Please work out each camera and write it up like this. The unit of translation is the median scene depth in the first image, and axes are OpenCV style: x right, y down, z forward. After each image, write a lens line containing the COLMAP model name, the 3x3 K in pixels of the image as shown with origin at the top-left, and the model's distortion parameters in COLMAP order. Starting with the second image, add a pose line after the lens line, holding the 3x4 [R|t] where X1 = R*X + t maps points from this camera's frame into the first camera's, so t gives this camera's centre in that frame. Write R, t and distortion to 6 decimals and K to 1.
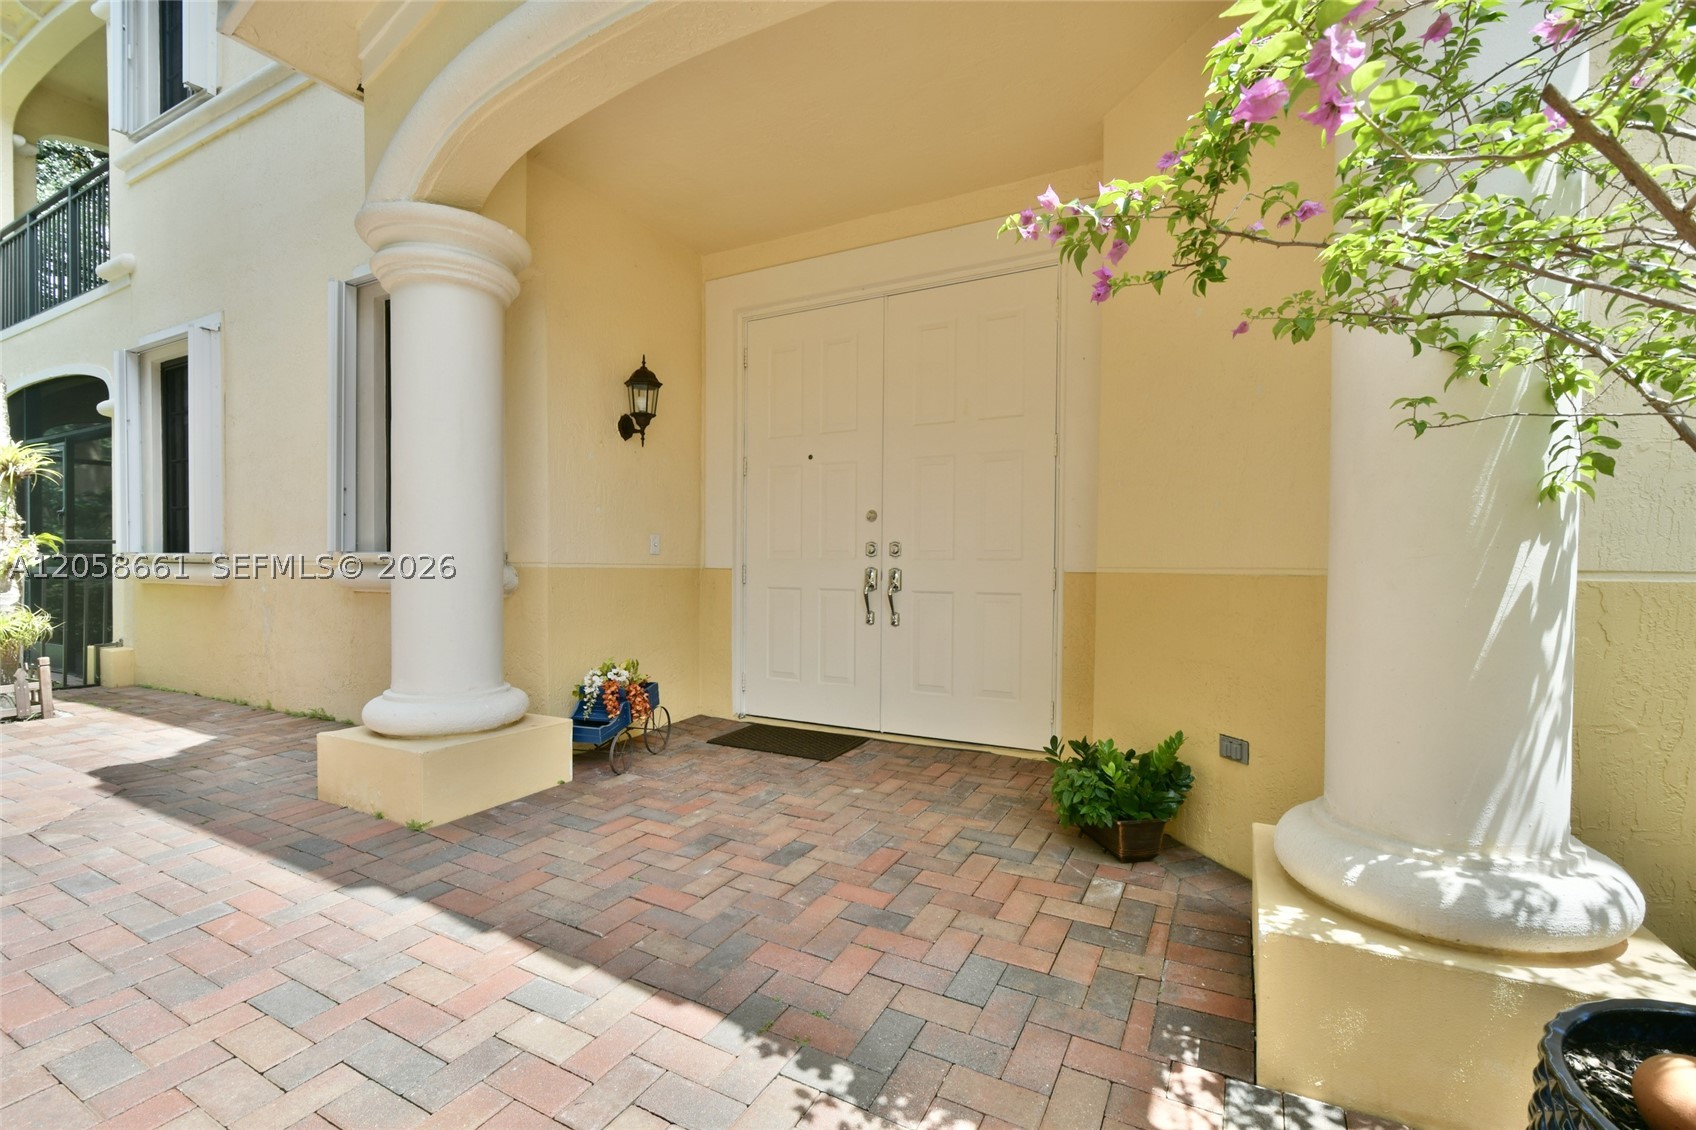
lens RADIAL K [[744.3, 0, 855.7], [0, 744.3, 579.6], [0, 0, 1]] dist [0.002843, -0.004854]
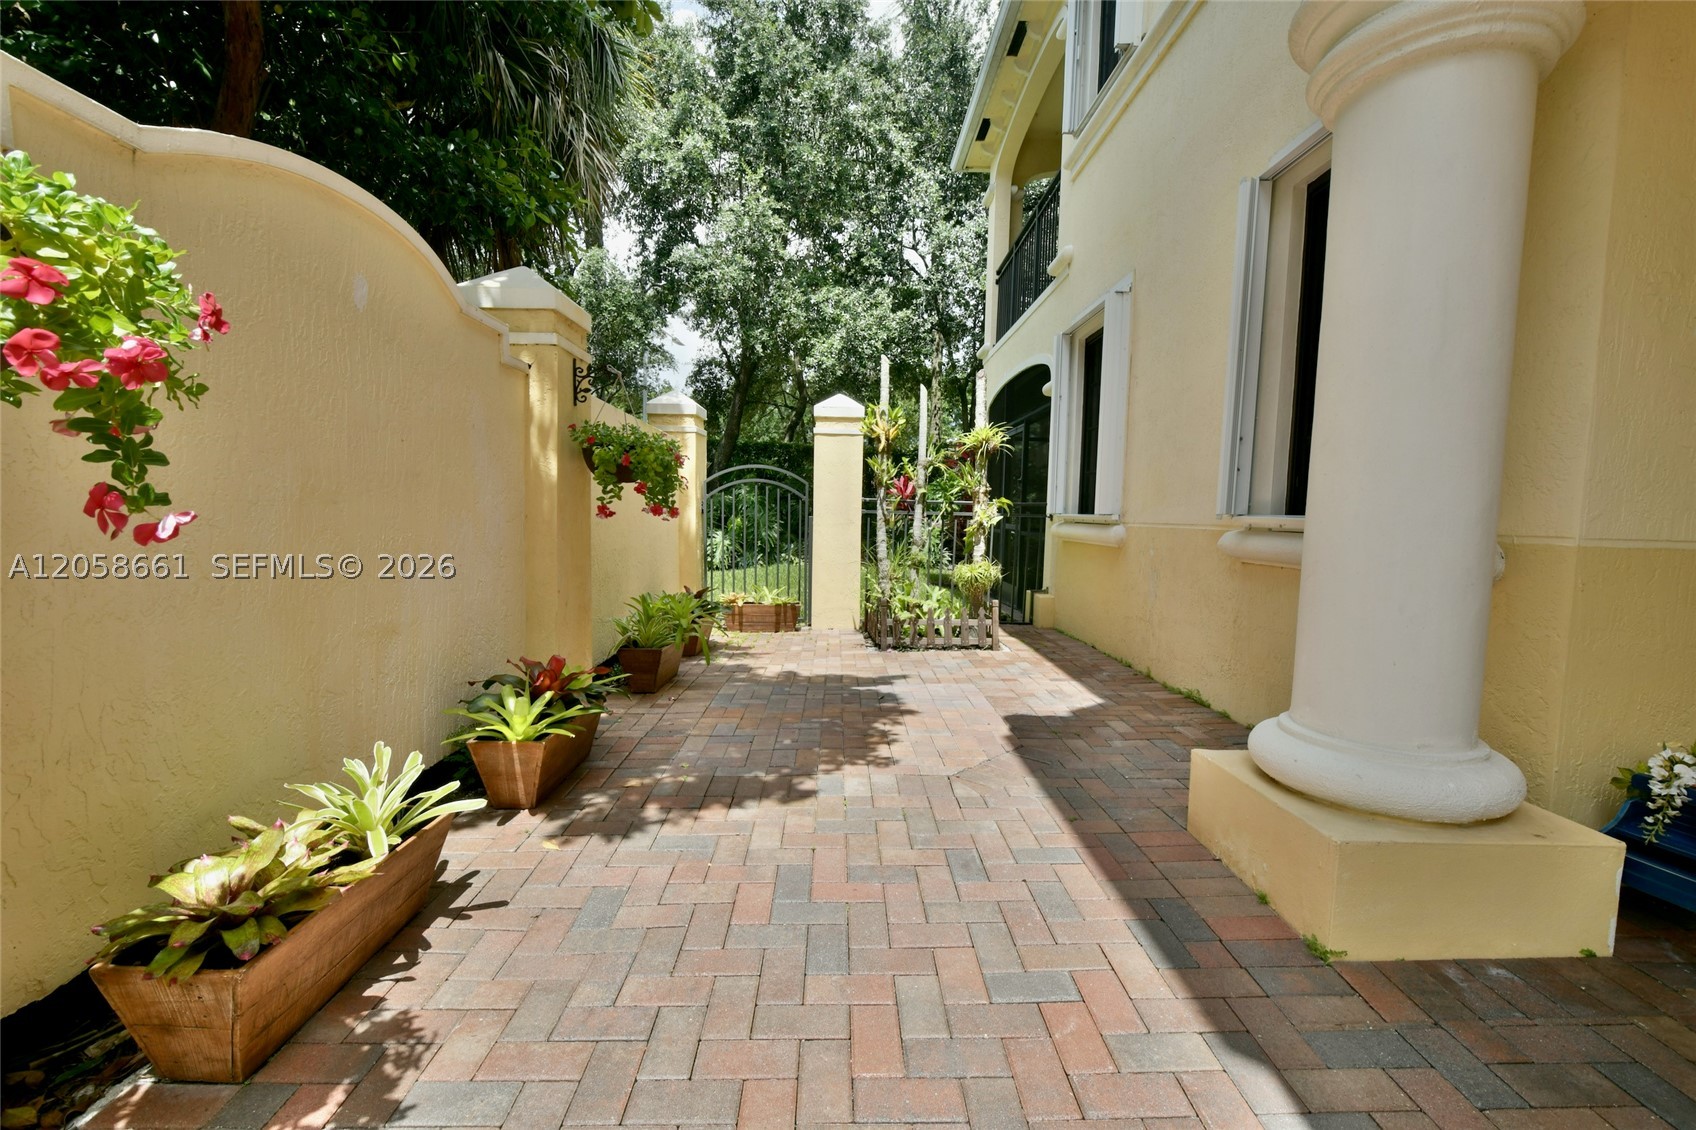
lens RADIAL K [[744.3, 0, 855.7], [0, 744.3, 579.6], [0, 0, 1]] dist [0.002843, -0.004854]
pose [[0.491026, 0.081273, -0.867345, -0.192944], [-0.034617, 0.996673, 0.073794, -0.013799], [0.870457, -0.006210, 0.492206, 0.255500]]
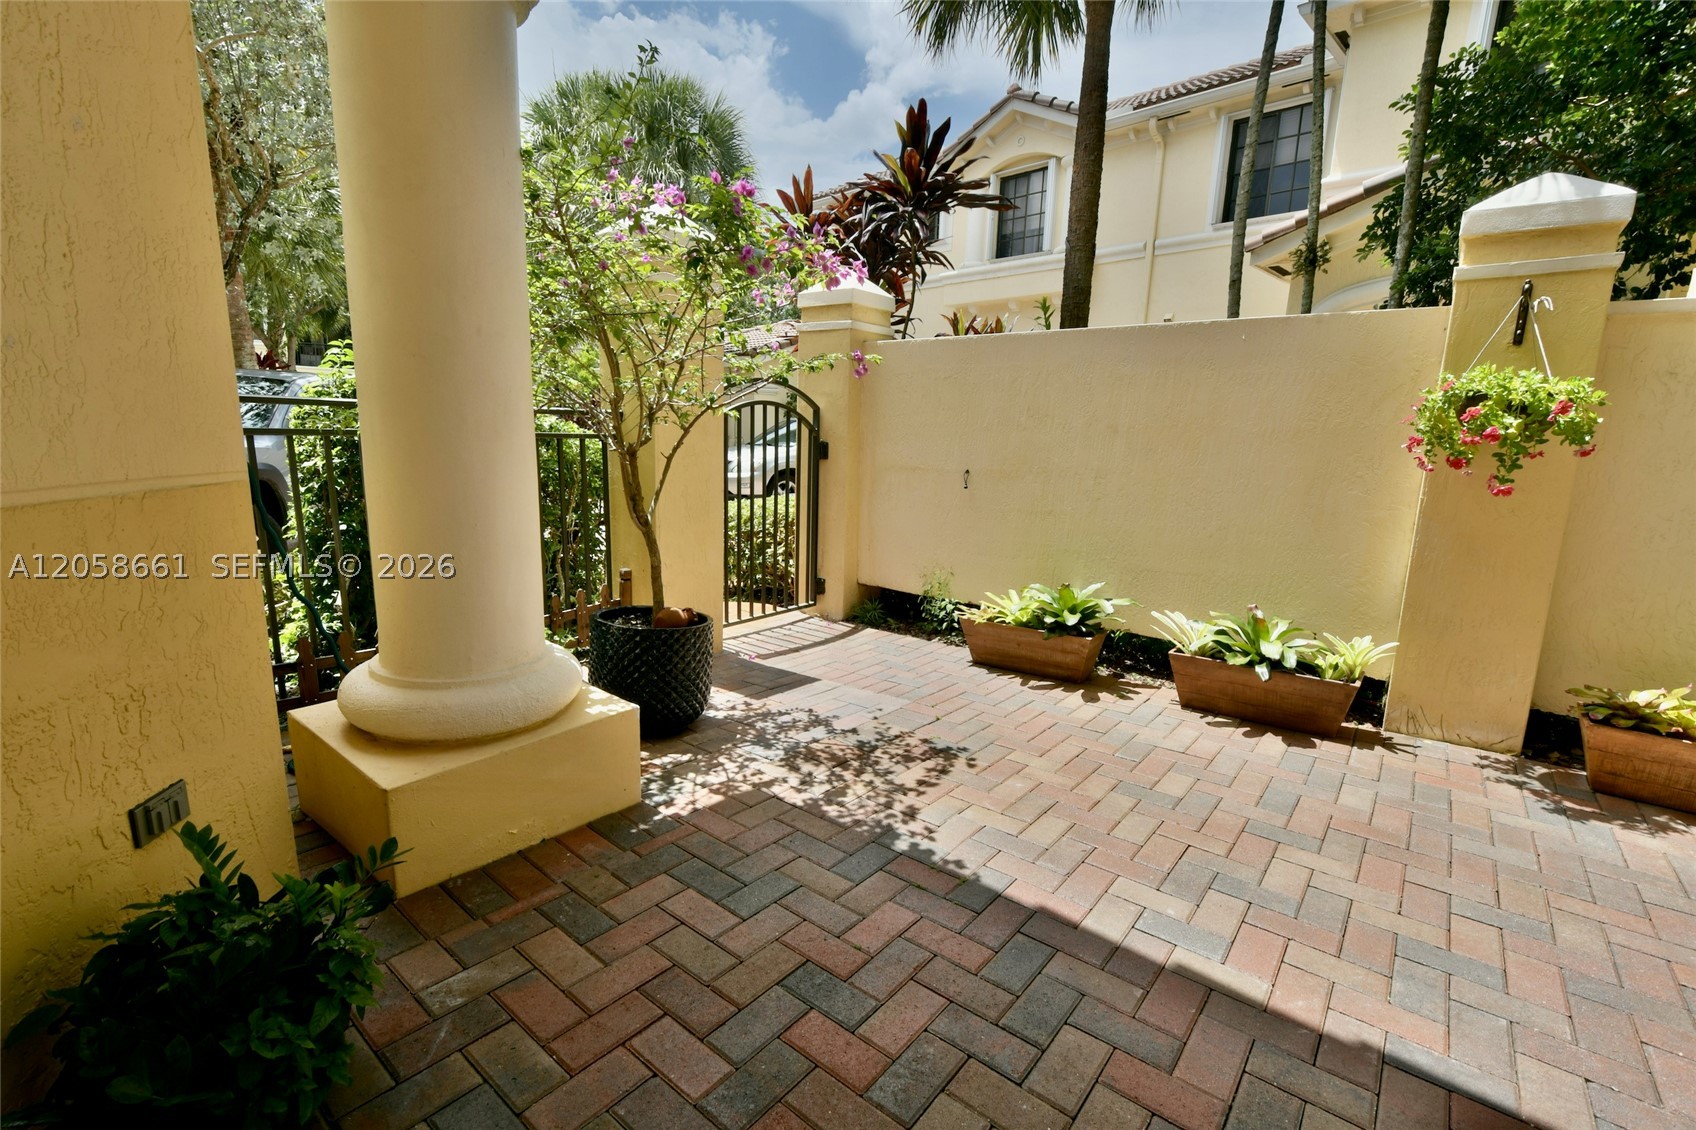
lens RADIAL K [[744.3, 0, 855.7], [0, 744.3, 579.6], [0, 0, 1]] dist [0.002843, -0.004854]
pose [[-0.984442, -0.064743, 0.163347, -0.055421], [-0.028623, 0.976314, 0.214458, -0.051611], [-0.173363, 0.206446, -0.962977, 0.976490]]
